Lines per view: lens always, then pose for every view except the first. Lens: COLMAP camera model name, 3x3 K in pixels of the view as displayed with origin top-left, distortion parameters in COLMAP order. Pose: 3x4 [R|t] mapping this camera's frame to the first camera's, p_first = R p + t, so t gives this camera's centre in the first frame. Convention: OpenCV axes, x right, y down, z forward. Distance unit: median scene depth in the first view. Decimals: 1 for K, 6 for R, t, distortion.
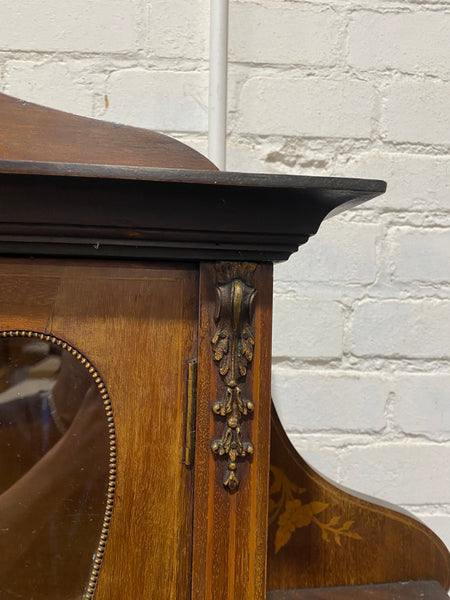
lens RADIAL K [[459.7, 0, 223.7], [0, 459.7, 295.5], [0, 0, 1]] dist [0.000858, -0.002014]
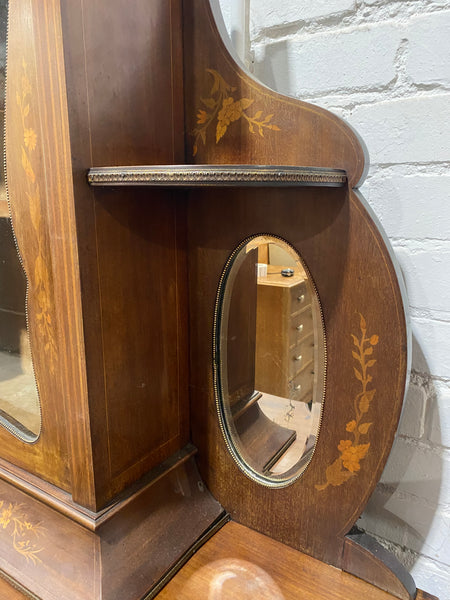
lens RADIAL K [[461.1, 0, 228.3], [0, 461.1, 301.6], [0, 0, 1]] dist [0.014805, -0.003500]
pose [[0.786080, 0.129965, -0.604307, 0.743566], [0.005671, 0.976089, 0.217298, 0.539325], [0.618098, -0.174241, 0.766547, -0.041140]]
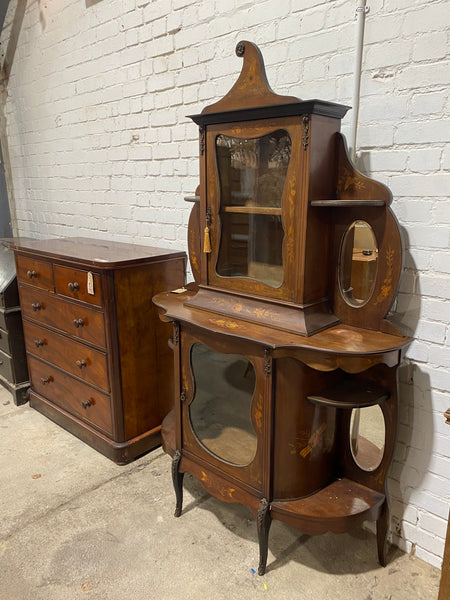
lens RADIAL K [[461.1, 0, 228.3], [0, 461.1, 301.6], [0, 0, 1]] dist [0.014805, -0.003500]
pose [[0.672637, 0.165413, -0.721247, 1.905056], [0.011146, 0.972320, 0.233389, 0.415858], [0.739888, -0.165025, 0.652175, -1.943820]]
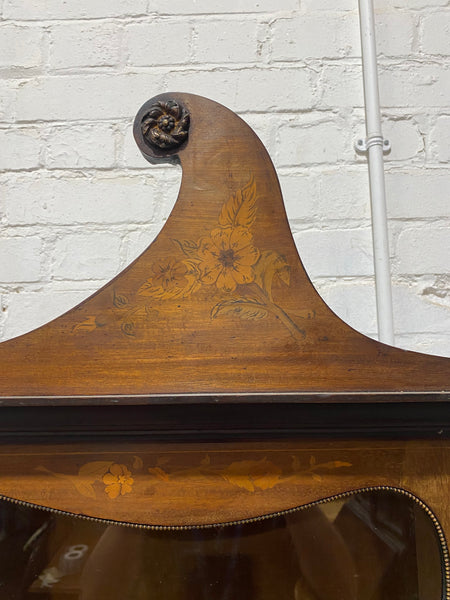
lens RADIAL K [[461.1, 0, 228.3], [0, 461.1, 301.6], [0, 0, 1]] dist [0.014805, -0.003500]
pose [[0.996032, -0.048835, -0.074394, -0.335634], [0.039881, 0.992281, -0.117424, -0.154333], [0.079554, 0.113991, 0.990291, -0.258815]]
